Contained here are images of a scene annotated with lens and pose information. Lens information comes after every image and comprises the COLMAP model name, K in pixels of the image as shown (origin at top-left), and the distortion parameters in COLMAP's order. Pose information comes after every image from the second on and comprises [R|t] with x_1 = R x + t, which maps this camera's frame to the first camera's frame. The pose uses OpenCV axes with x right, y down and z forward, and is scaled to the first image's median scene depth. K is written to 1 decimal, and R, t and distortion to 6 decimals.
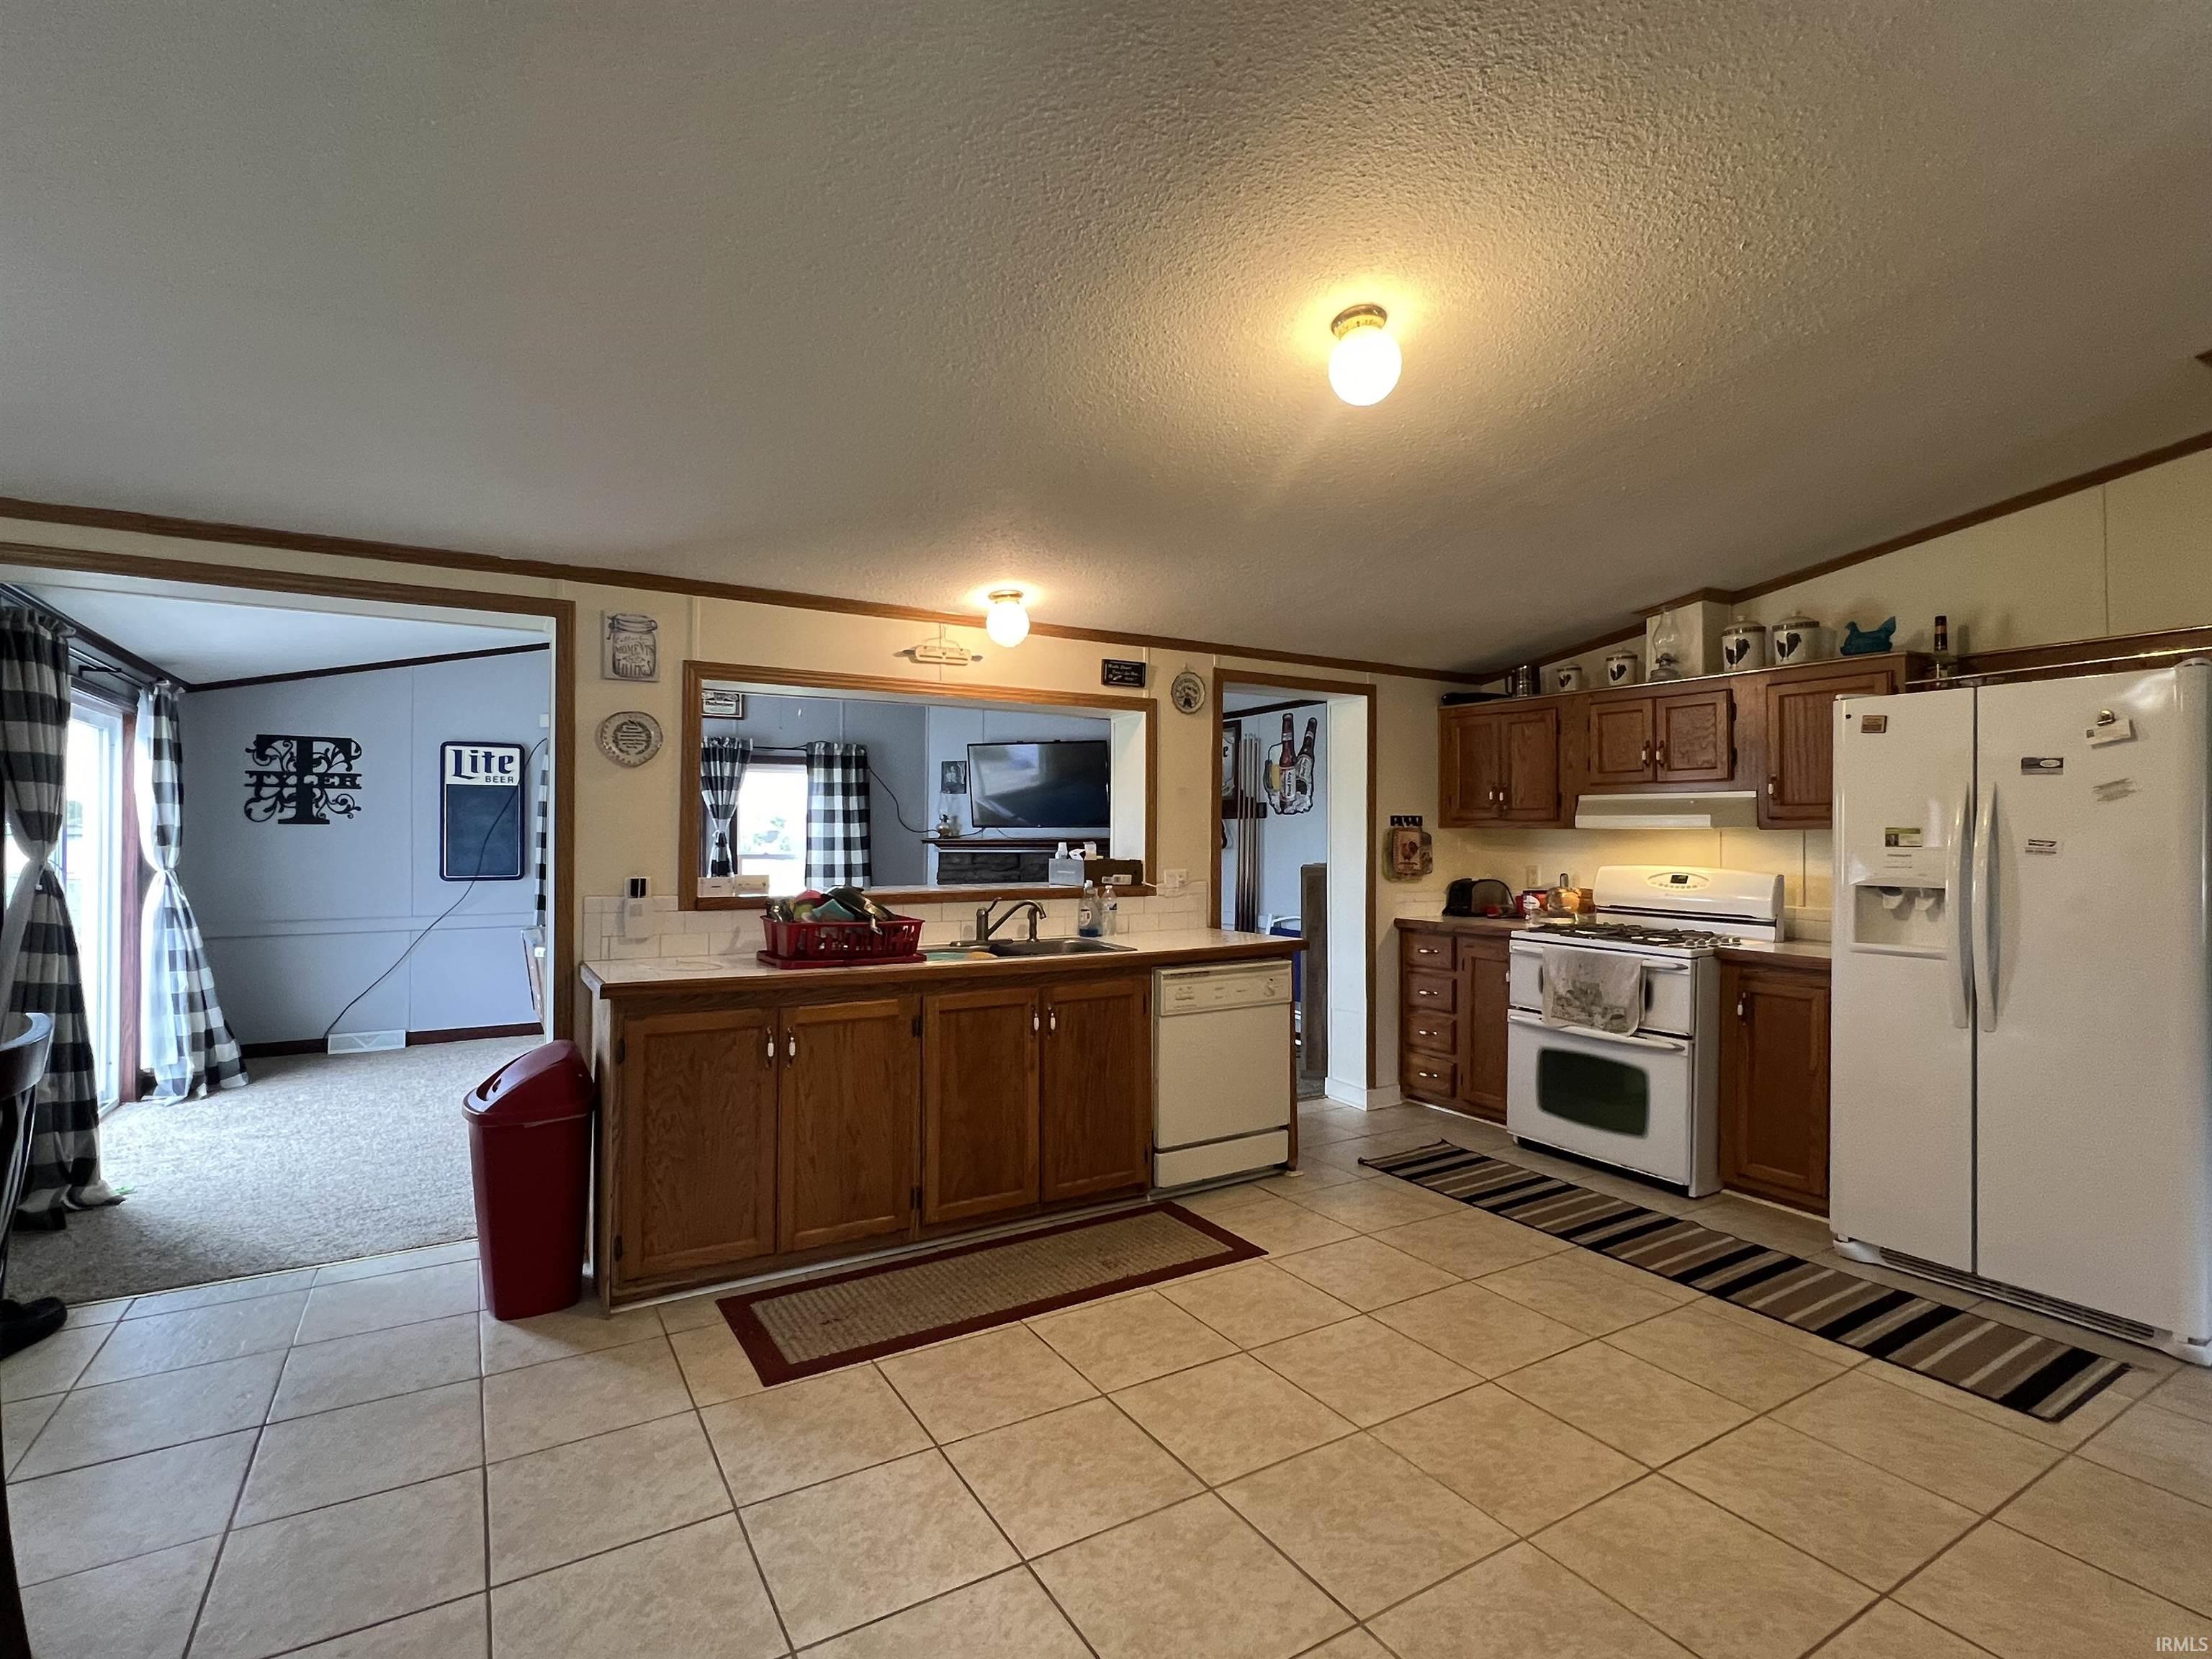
lens RADIAL K [[1060.8, 0, 1104.2], [0, 1060.8, 833.3], [0, 0, 1]] dist [-0.000666, 0.001215]
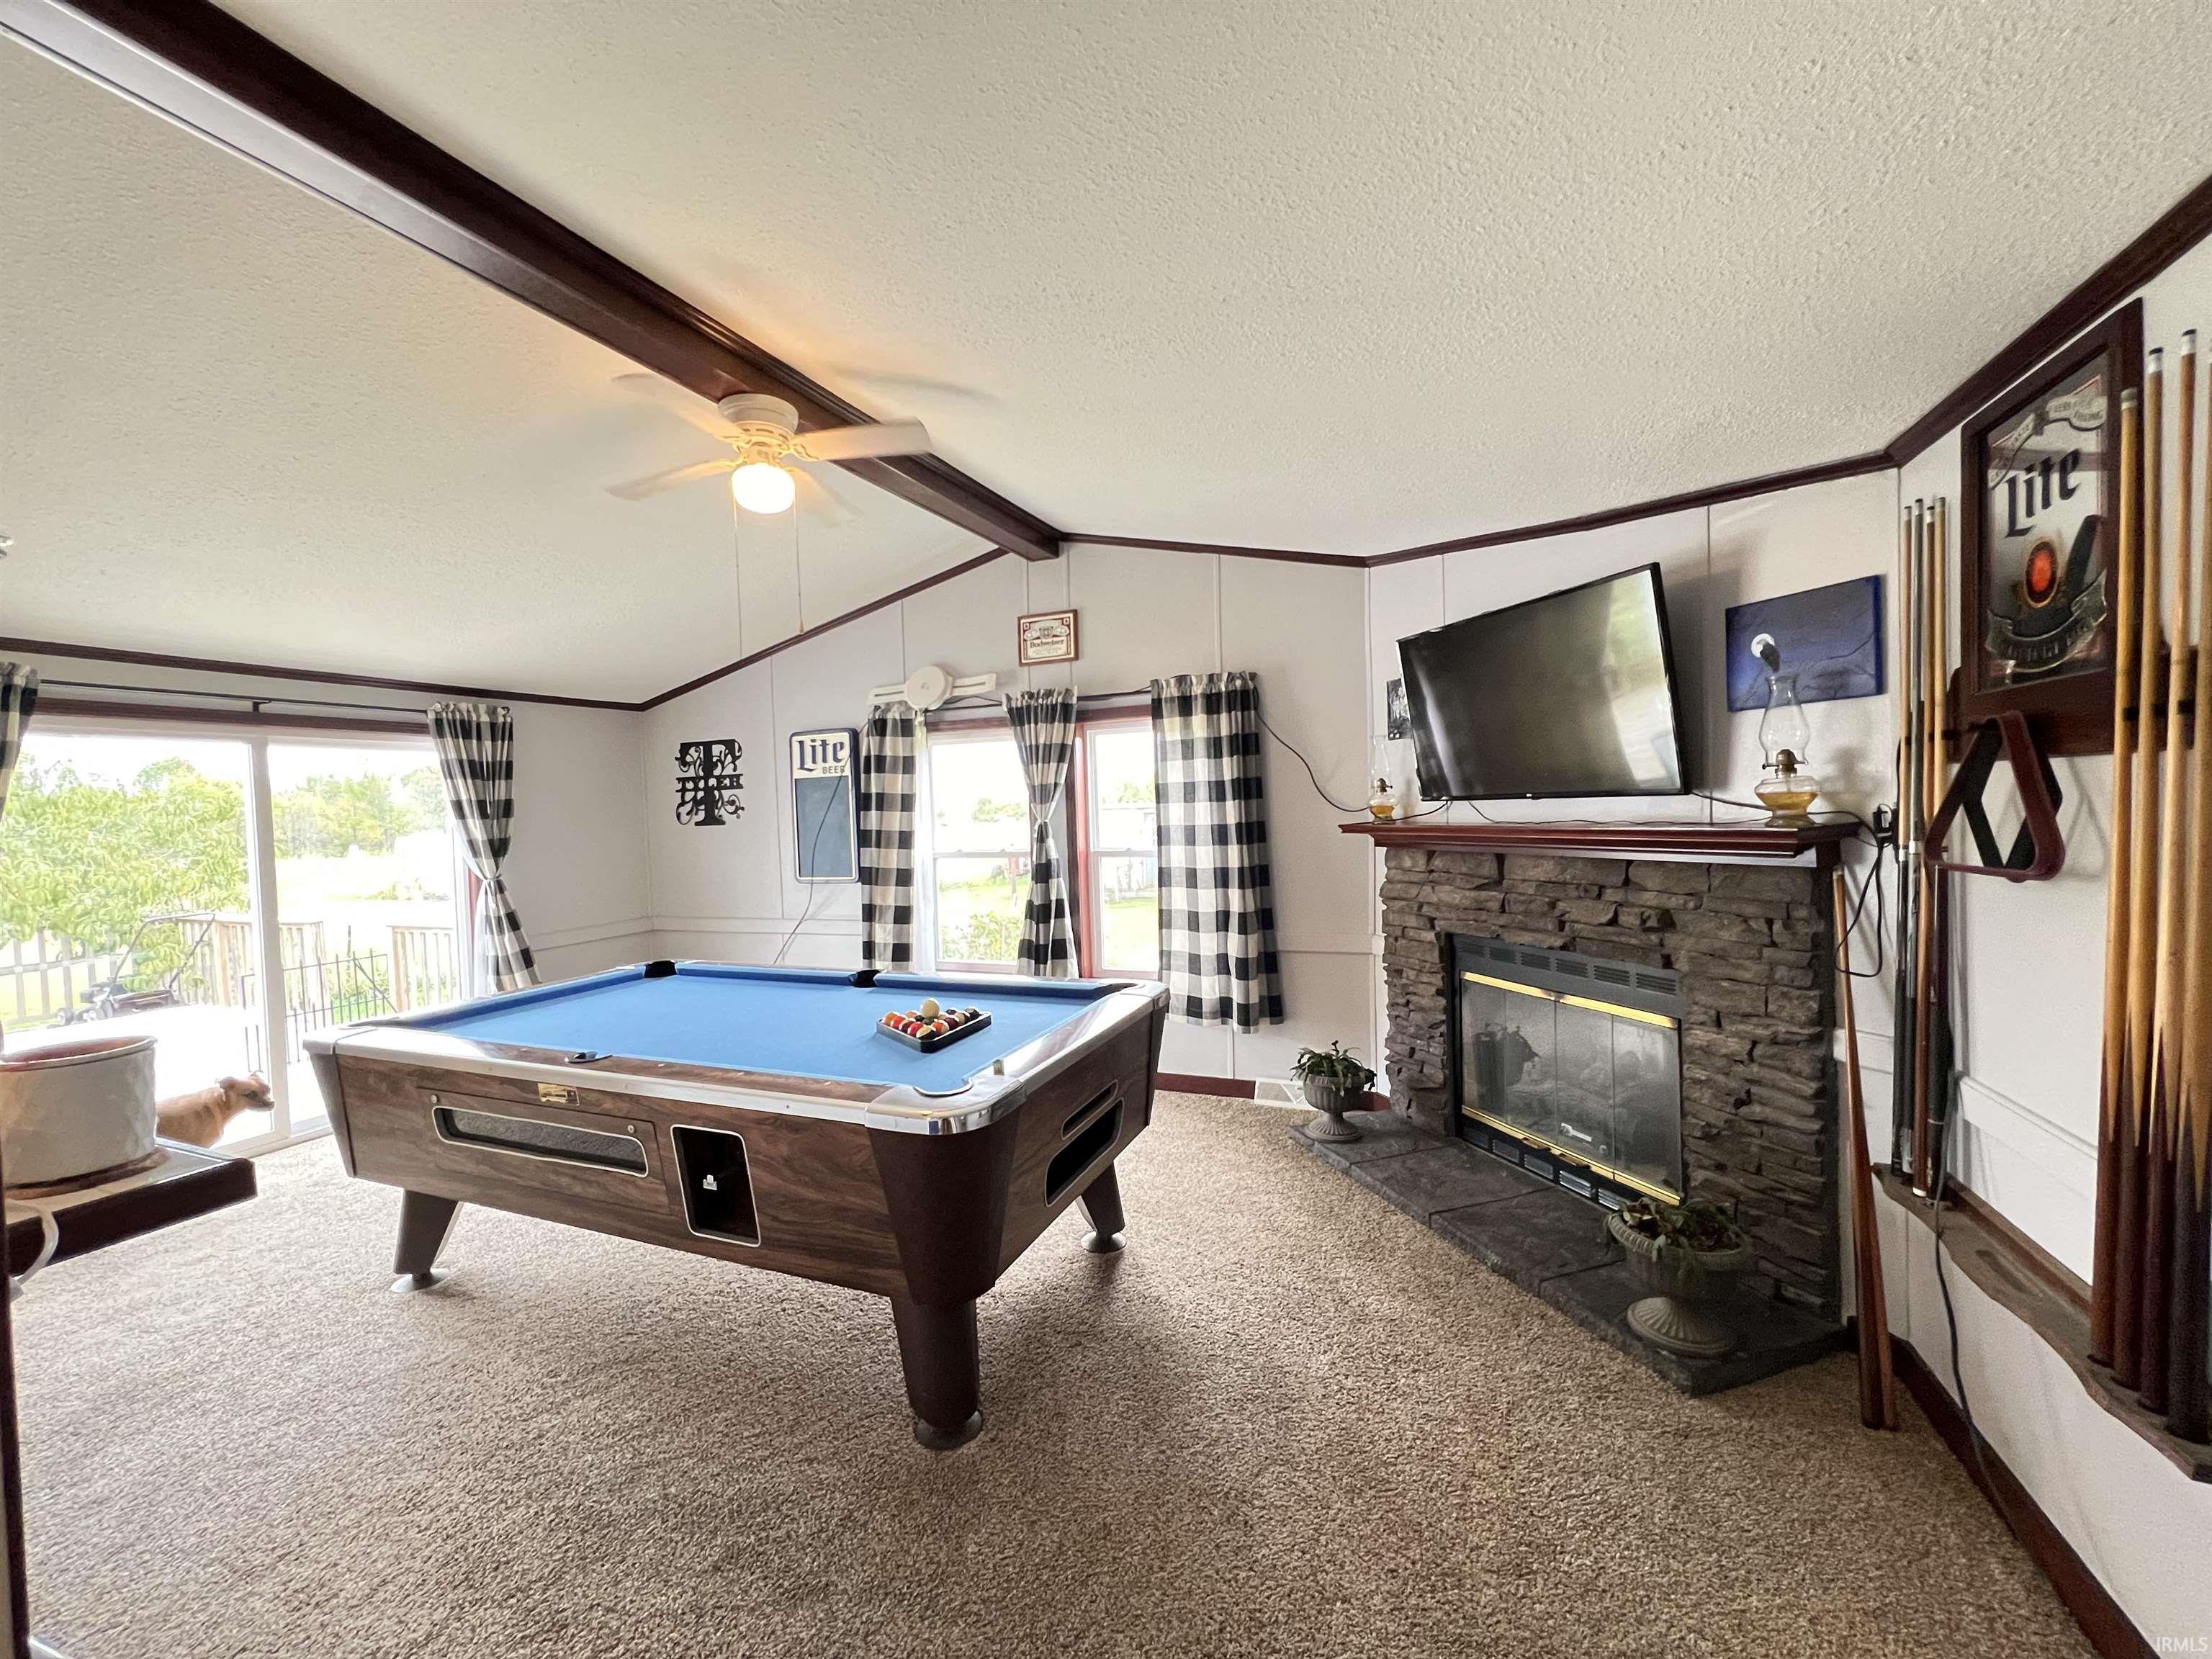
lens RADIAL K [[880.8, 0, 1100.1], [0, 880.8, 829.1], [0, 0, 1]] dist [0.002621, 0.000057]
pose [[0.584362, -0.001826, -0.811491, 0.303862], [0.040454, 0.998820, 0.026883, -0.023140], [0.810484, -0.048537, 0.583746, 1.442572]]
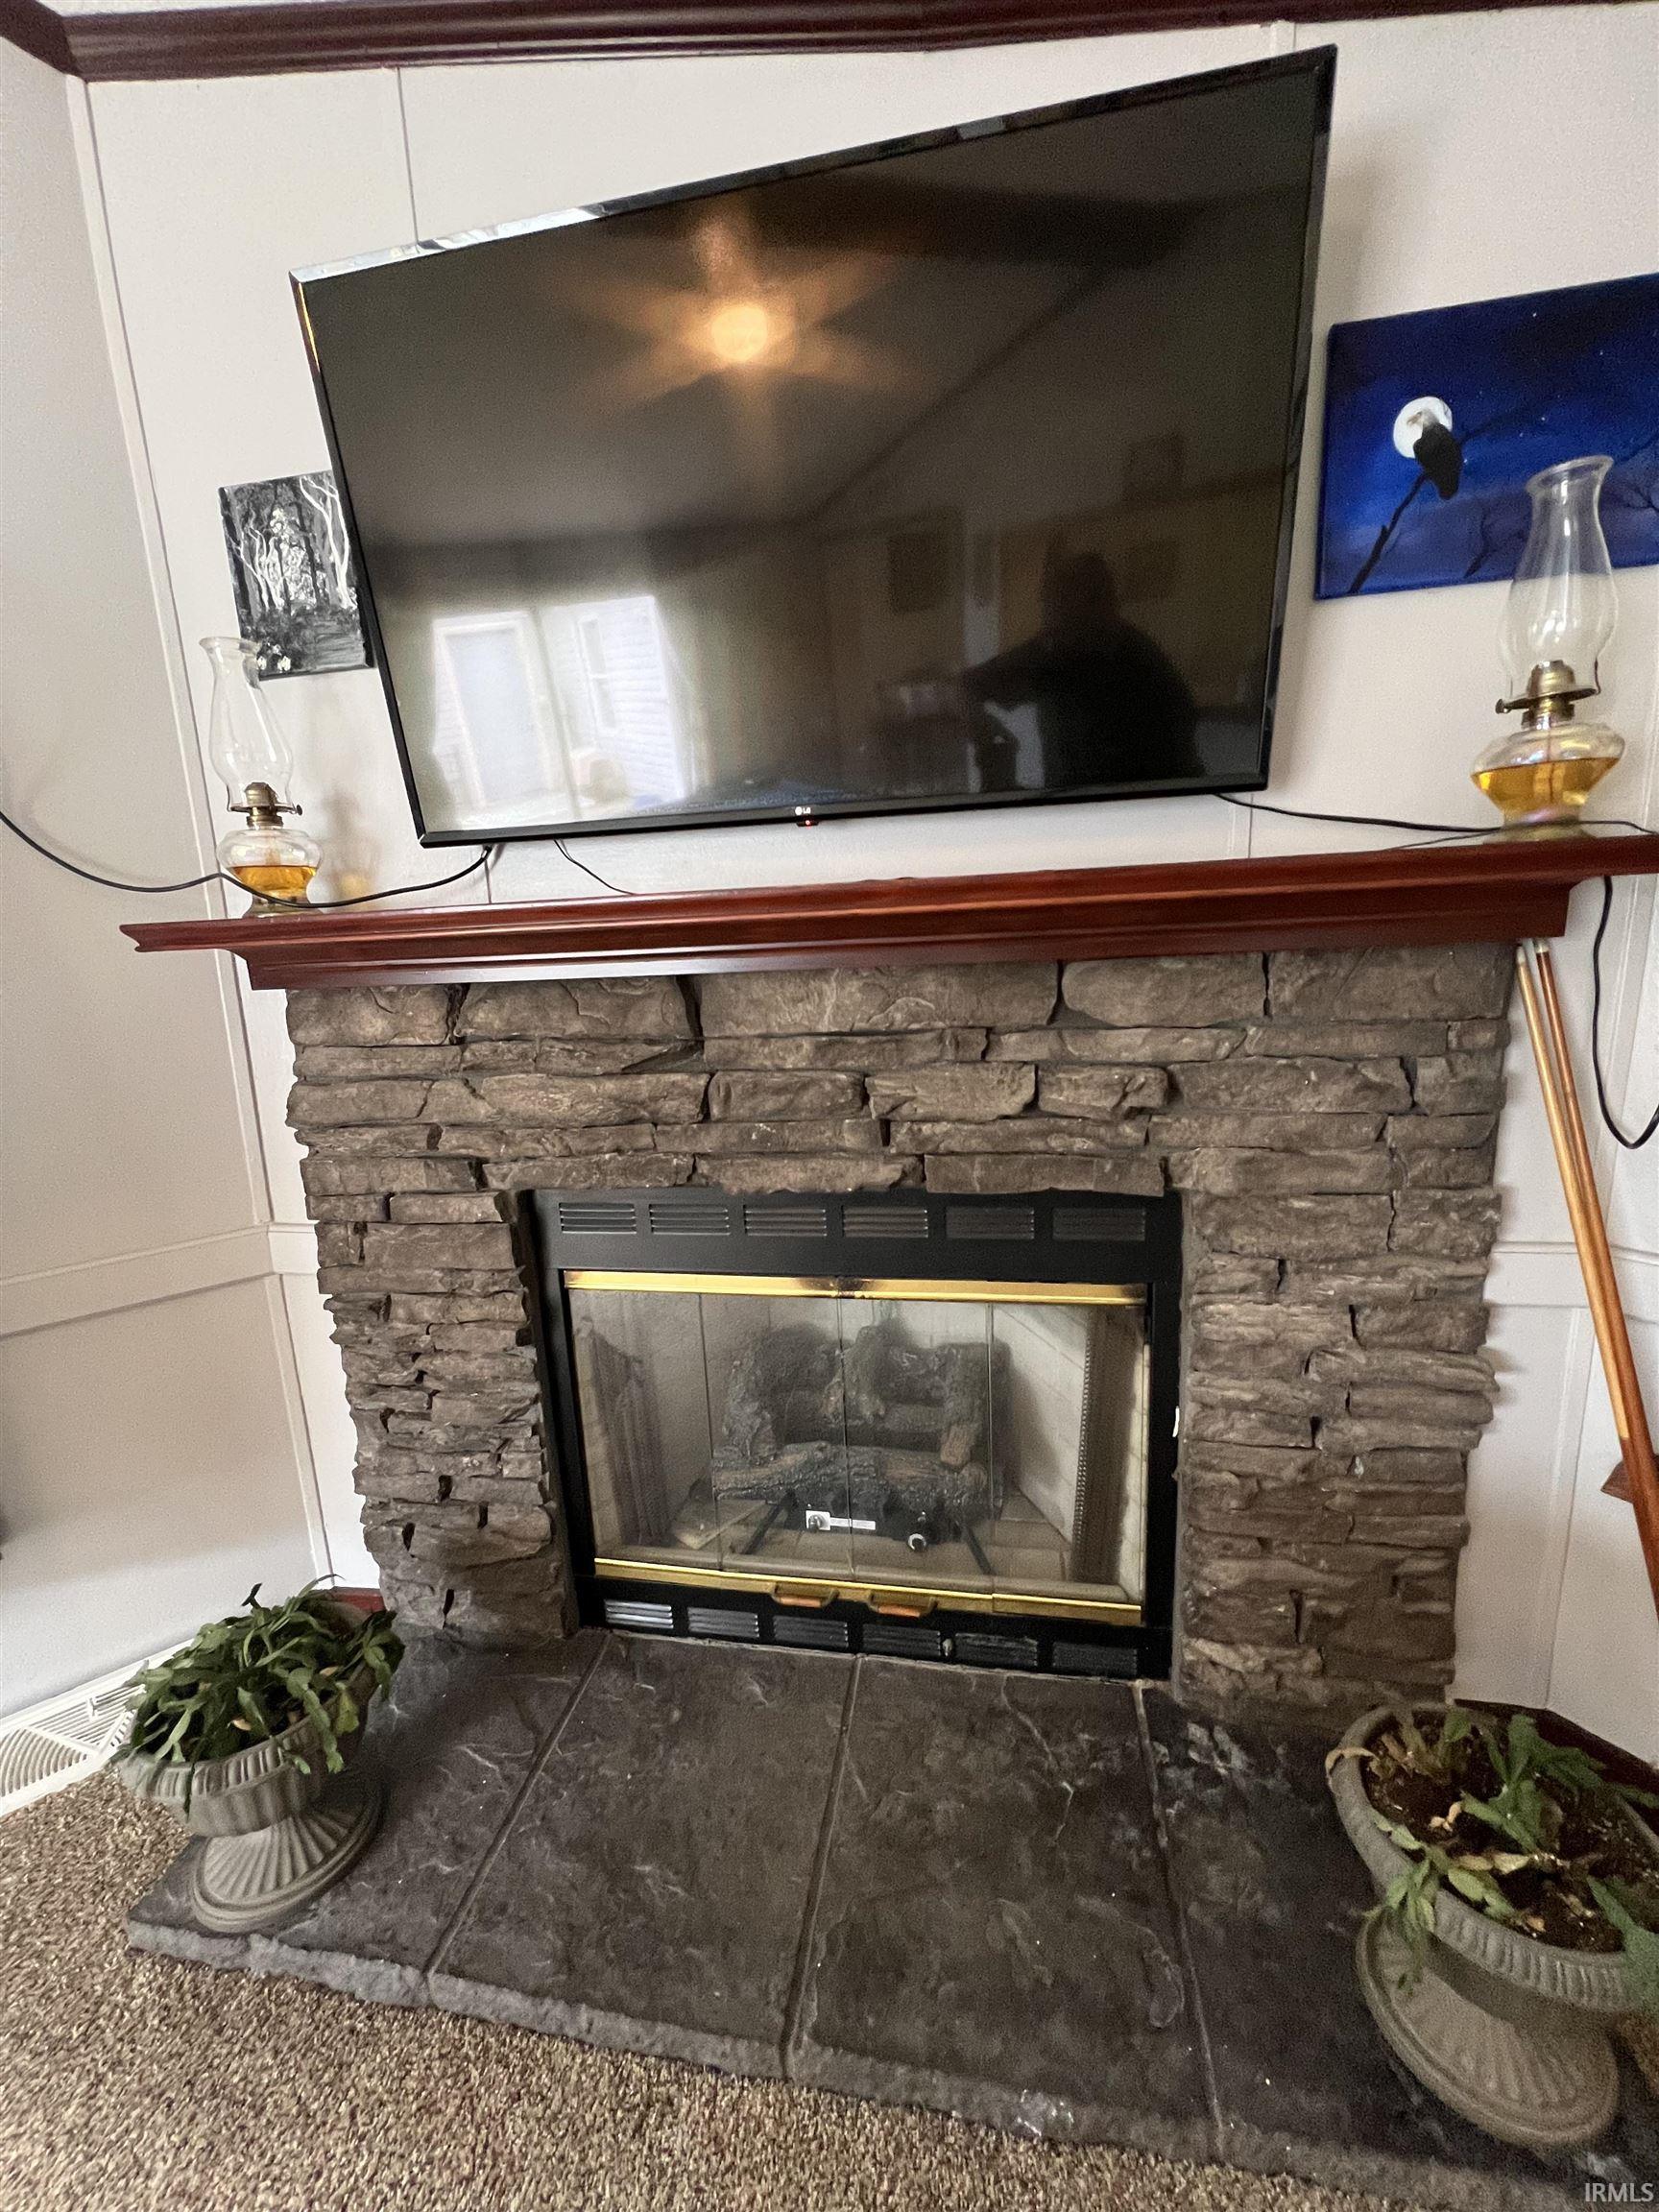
lens RADIAL K [[880.8, 0, 832.5], [0, 880.8, 1102.9], [0, 0, 1]] dist [0.002621, 0.000057]
pose [[0.991816, -0.069622, 0.107019, -0.169636], [0.046212, 0.977159, 0.207424, 0.021239], [-0.119015, -0.200781, 0.972380, 1.932598]]
